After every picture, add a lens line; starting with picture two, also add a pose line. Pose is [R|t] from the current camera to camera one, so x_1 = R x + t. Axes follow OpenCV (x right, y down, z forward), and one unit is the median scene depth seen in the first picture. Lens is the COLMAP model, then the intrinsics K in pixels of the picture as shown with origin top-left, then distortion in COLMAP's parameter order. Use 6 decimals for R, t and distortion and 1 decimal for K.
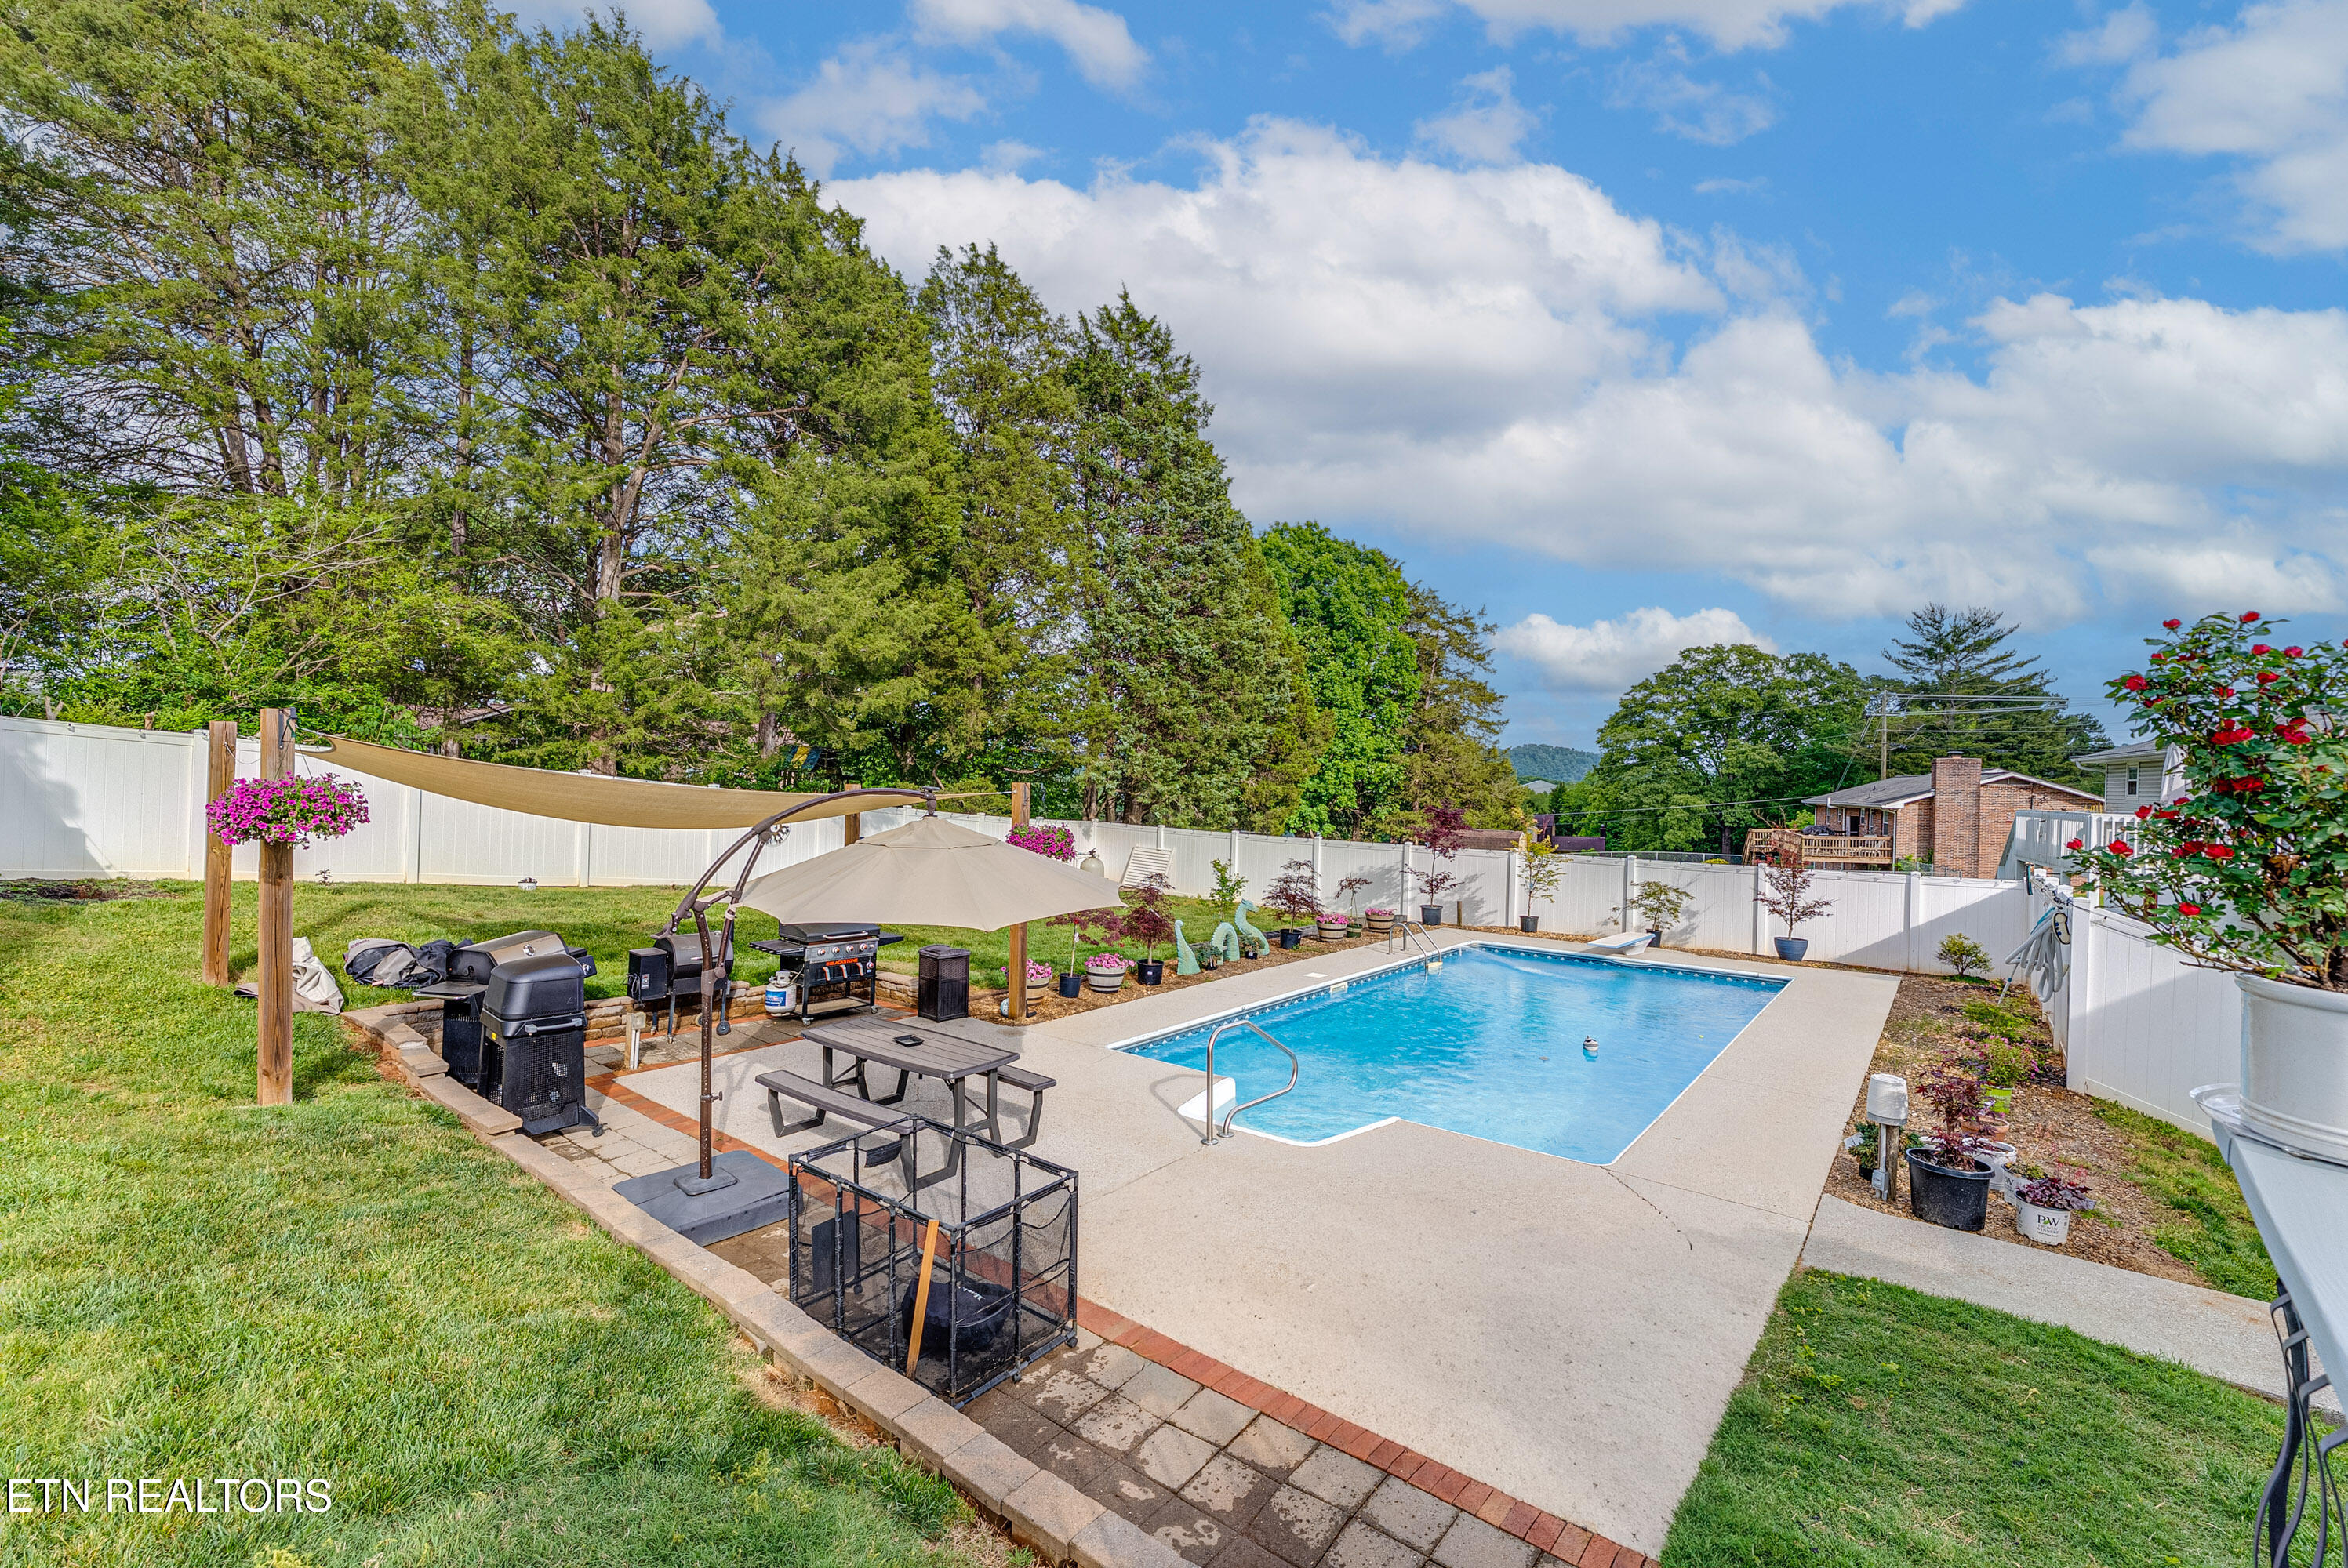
lens RADIAL K [[957.5, 0, 1180.6], [0, 957.5, 791.4], [0, 0, 1]] dist [0.000473, 0.000310]
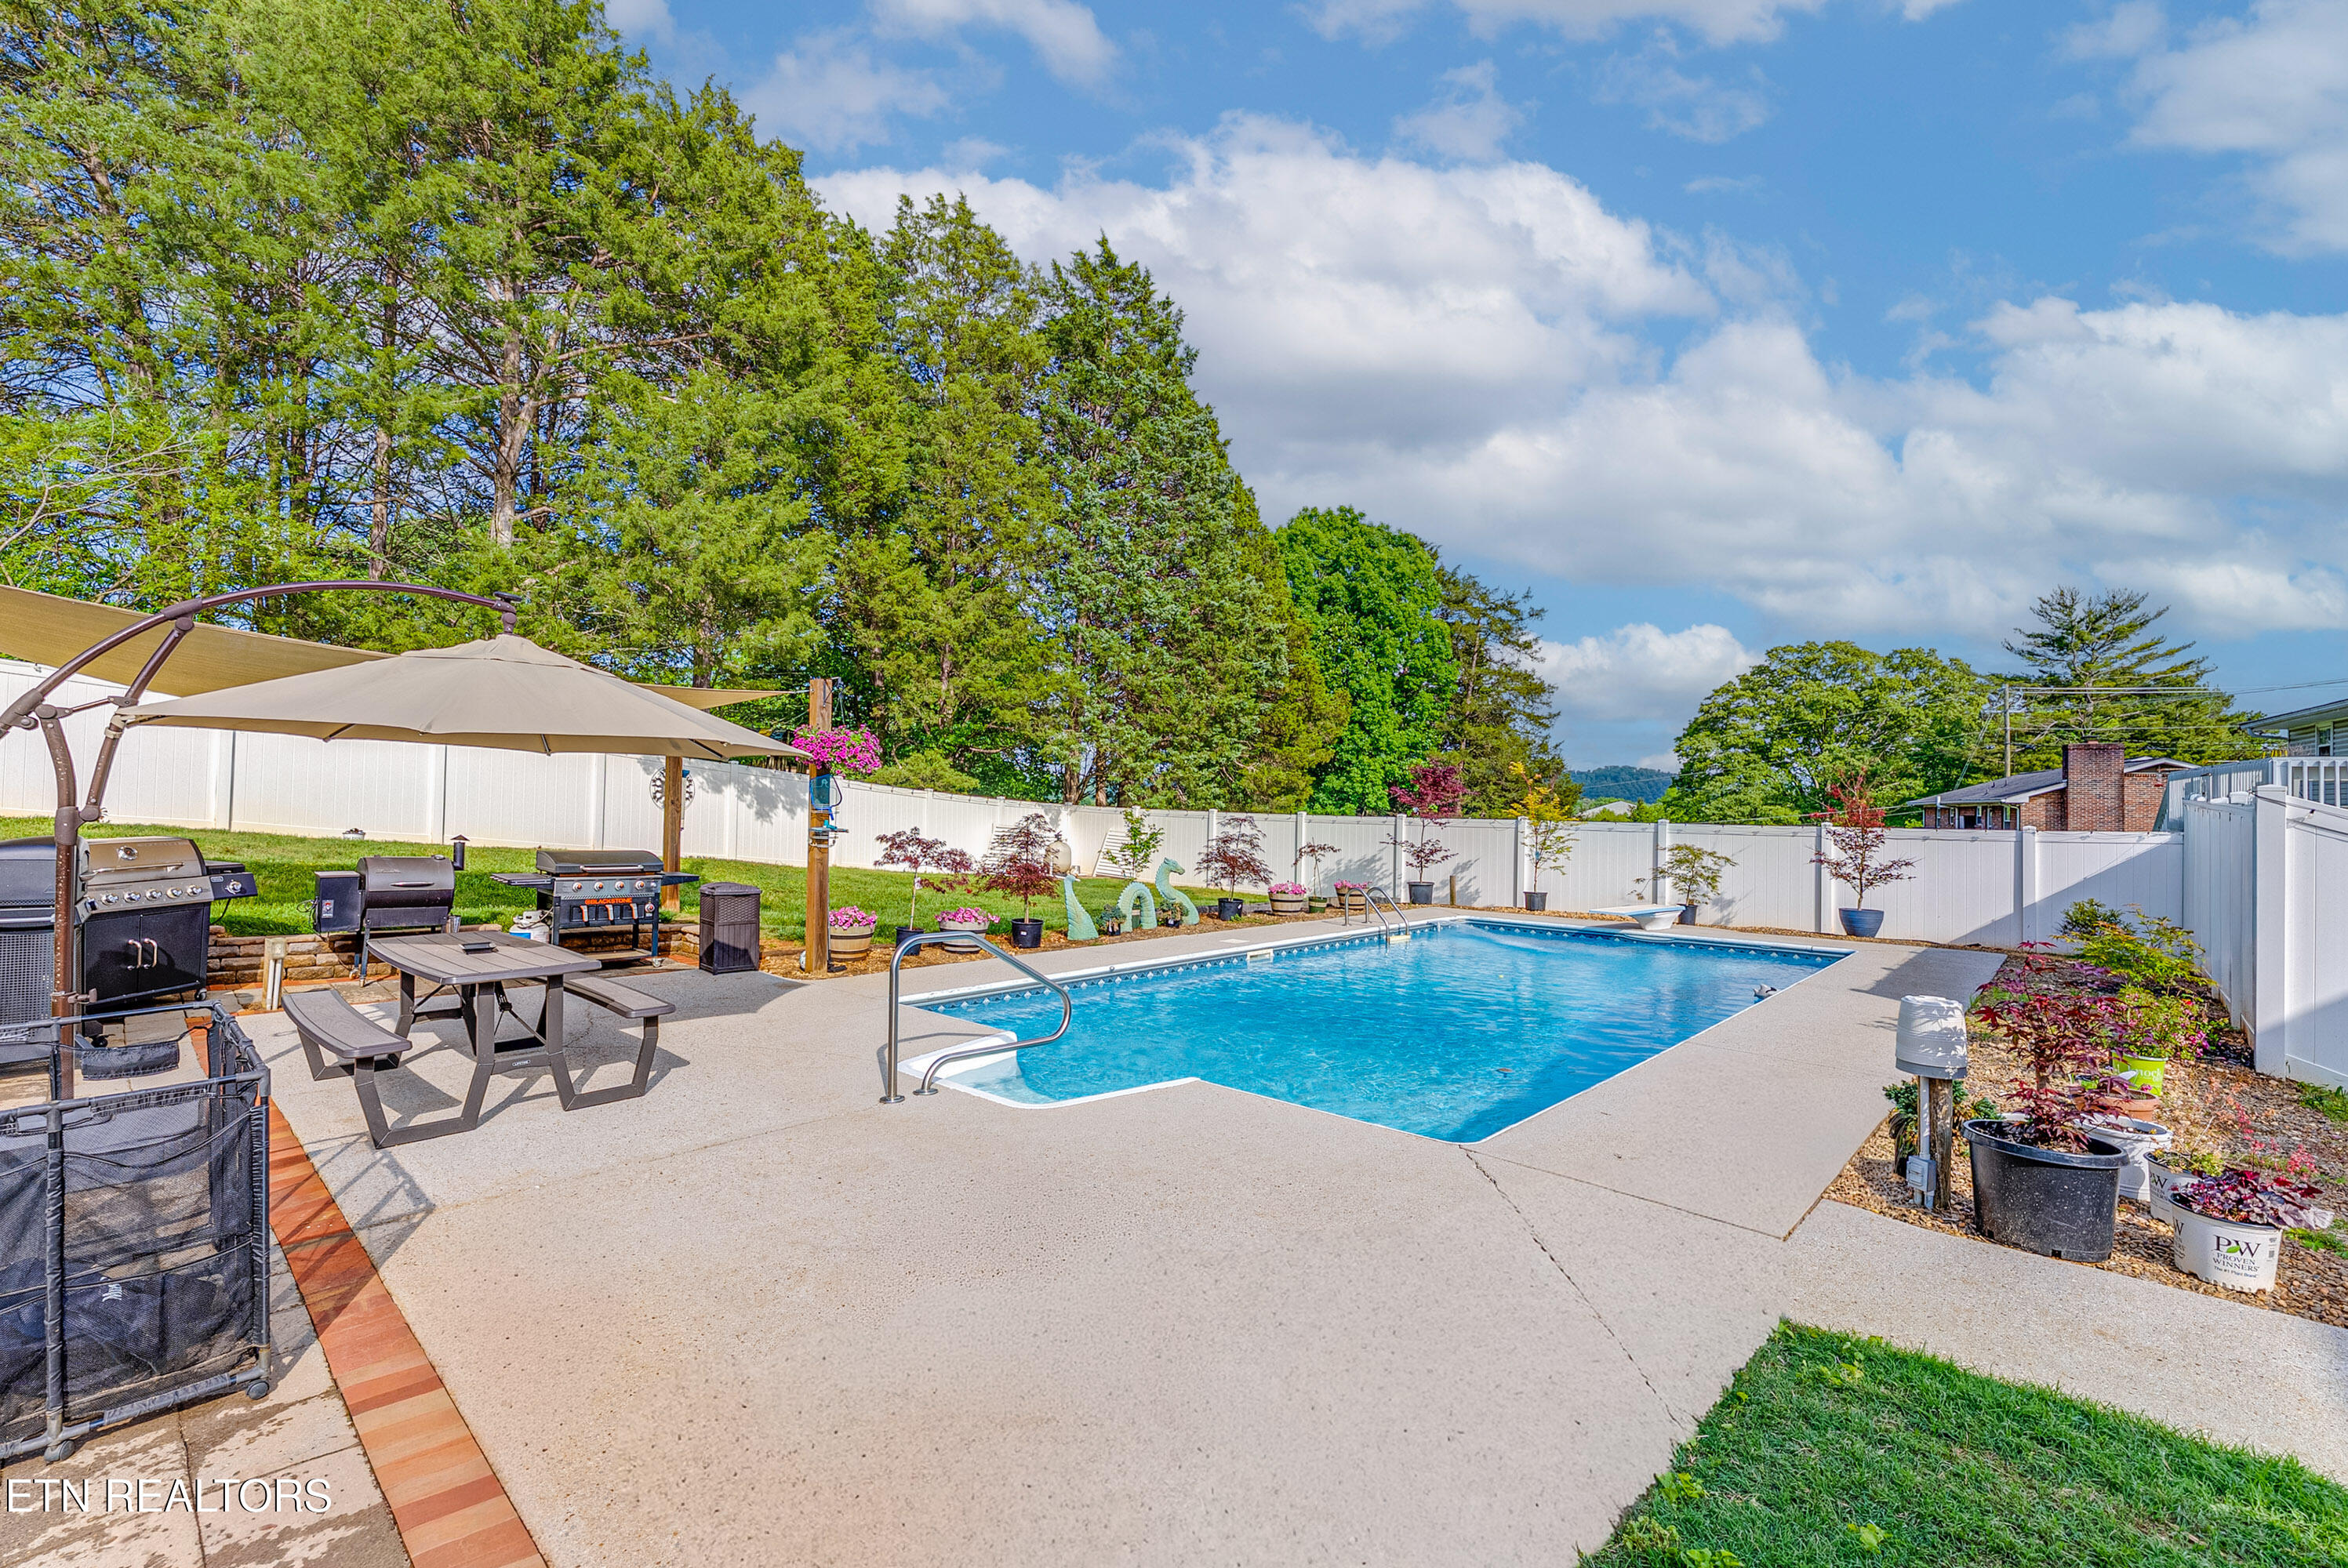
lens RADIAL K [[957.5, 0, 1166.6], [0, 957.5, 800.6], [0, 0, 1]] dist [0.000473, 0.000310]
pose [[0.995739, -0.007481, -0.091915, 0.115675], [0.005113, 0.999650, -0.025963, 0.067480], [0.092077, 0.025382, 0.995428, 0.130001]]
